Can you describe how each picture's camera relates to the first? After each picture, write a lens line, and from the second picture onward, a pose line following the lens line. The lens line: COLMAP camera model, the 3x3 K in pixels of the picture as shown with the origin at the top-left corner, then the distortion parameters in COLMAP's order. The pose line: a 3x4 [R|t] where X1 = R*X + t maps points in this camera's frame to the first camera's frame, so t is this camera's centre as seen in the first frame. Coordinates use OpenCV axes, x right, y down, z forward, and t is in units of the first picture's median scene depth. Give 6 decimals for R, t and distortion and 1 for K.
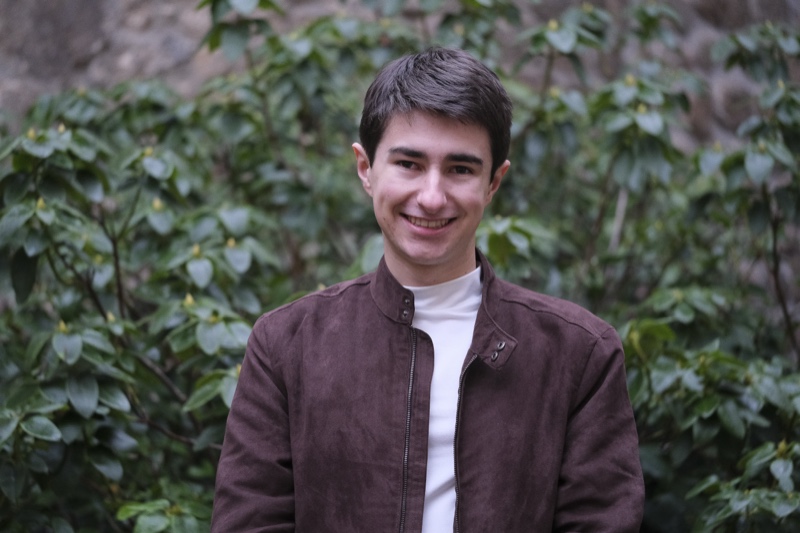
lens RADIAL K [[2873.7, 0, 392.0], [0, 2873.7, 205.9], [0, 0, 1]] dist [0.248410, 0.000000]
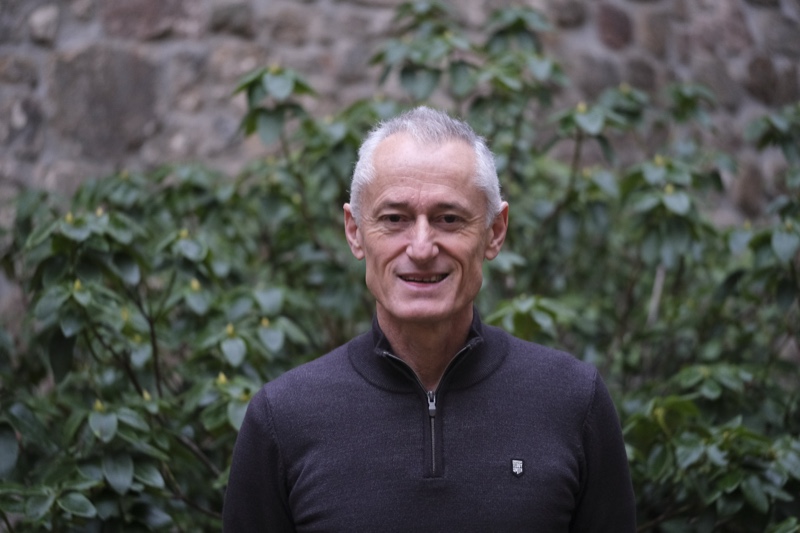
lens RADIAL K [[2873.7, 0, 382.8], [0, 2873.7, 205.2], [0, 0, 1]] dist [0.248410, 0.000000]
pose [[0.999590, -0.005922, -0.028024, 0.015315], [0.005190, 0.999645, -0.026116, -0.001991], [0.028169, 0.025960, 0.999266, -0.025553]]
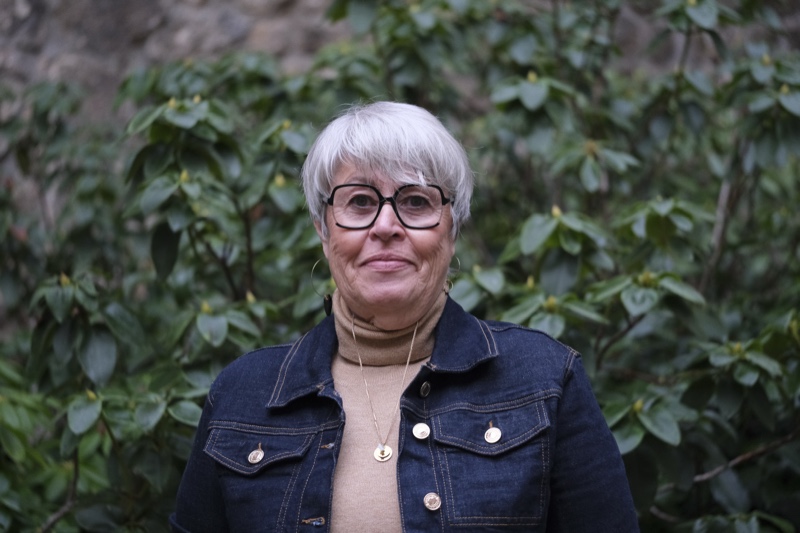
lens RADIAL K [[2873.7, 0, 418.1], [0, 2873.7, 184.4], [0, 0, 1]] dist [0.248410, 0.000000]
pose [[0.999650, 0.013488, 0.022755, -0.062317], [-0.013393, 0.999901, -0.004296, 0.004446], [-0.022811, 0.003990, 0.999732, 0.046868]]
